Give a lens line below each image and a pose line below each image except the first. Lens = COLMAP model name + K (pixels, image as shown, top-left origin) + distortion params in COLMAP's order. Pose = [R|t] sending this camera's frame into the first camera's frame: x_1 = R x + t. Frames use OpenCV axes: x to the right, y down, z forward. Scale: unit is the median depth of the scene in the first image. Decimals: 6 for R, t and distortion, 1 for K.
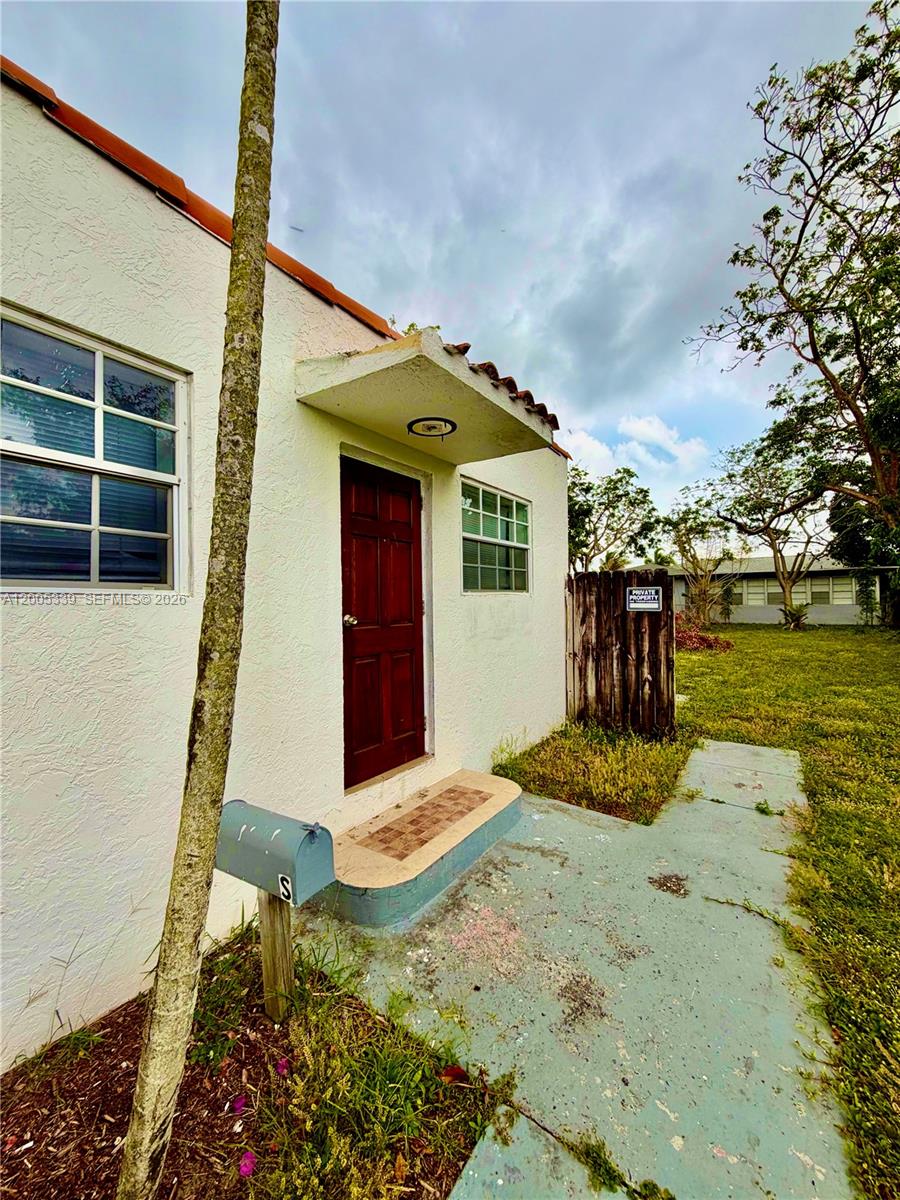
lens RADIAL K [[479.0, 0, 450.0], [0, 479.0, 600.0], [0, 0, 1]] dist [0.000884, 0.000148]
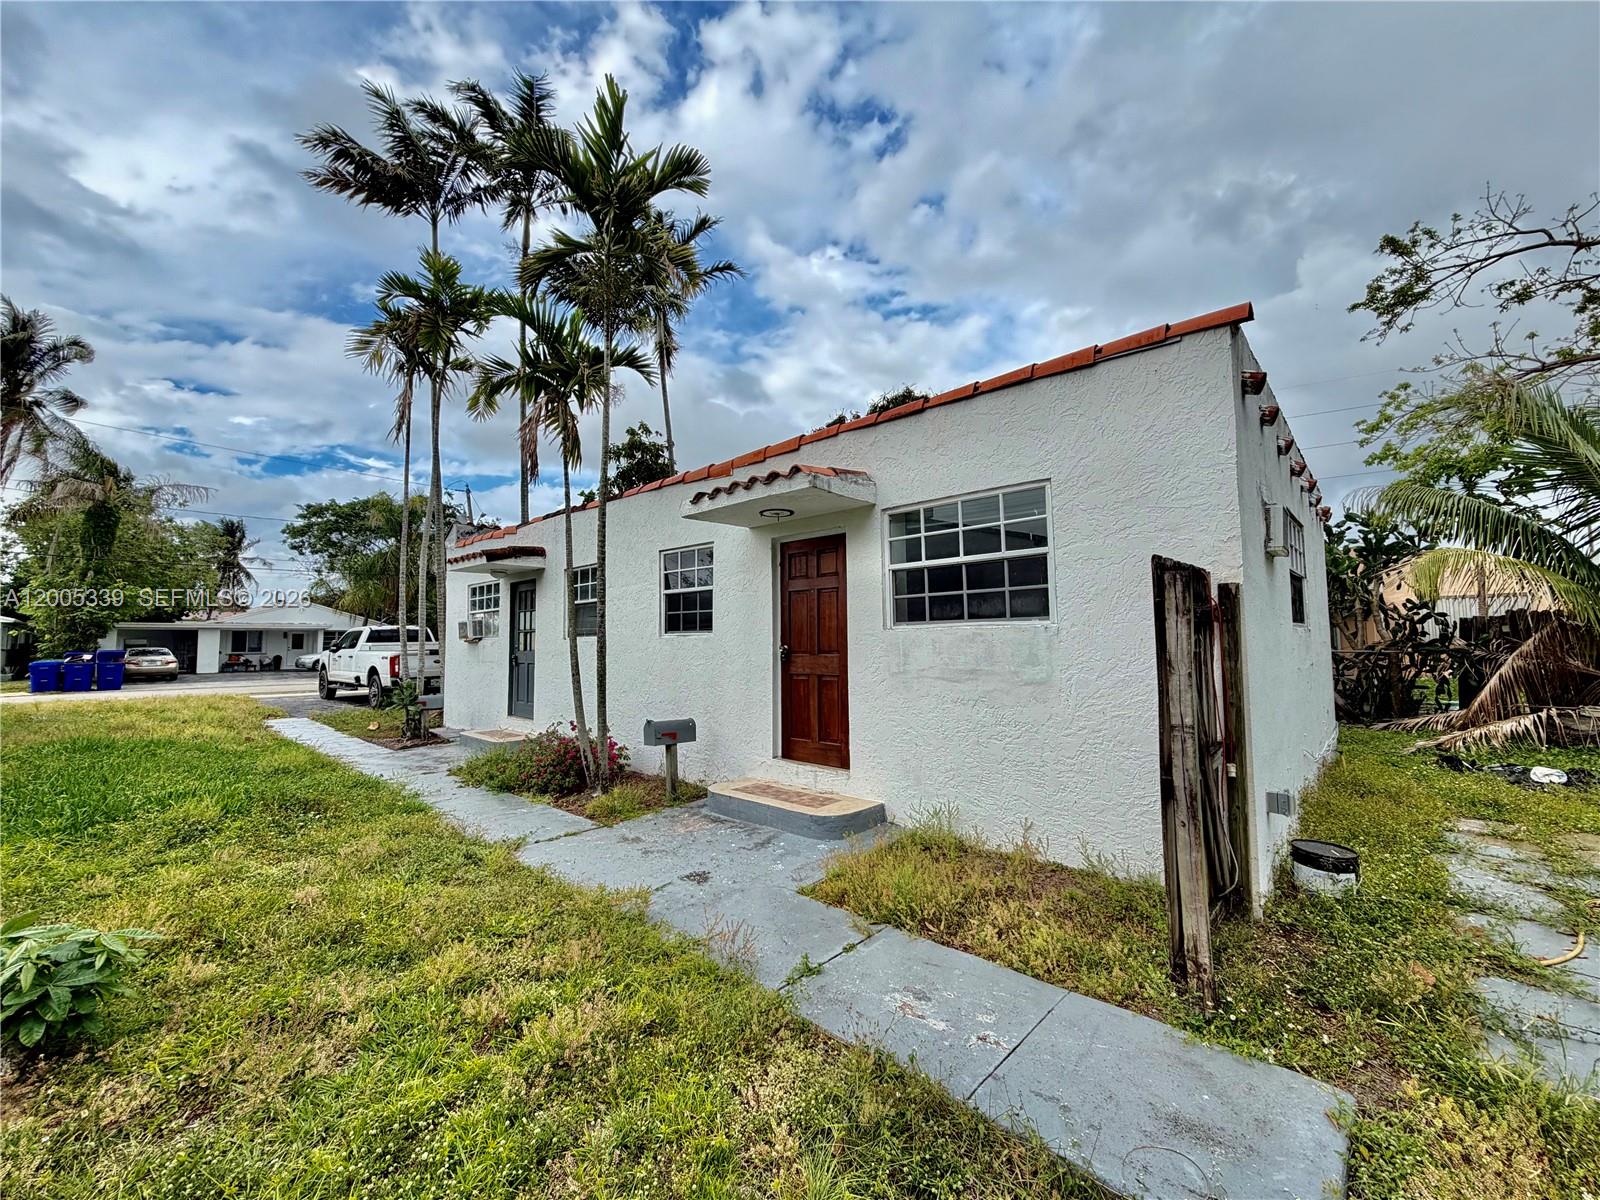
lens RADIAL K [[638.6, 0, 796.3], [0, 638.6, 597.7], [0, 0, 1]] dist [0.000884, 0.000148]
pose [[-0.158844, -0.059346, -0.985518, 1.374769], [0.018496, 0.997838, -0.063069, 0.005102], [0.987130, -0.028246, -0.157403, 1.029167]]
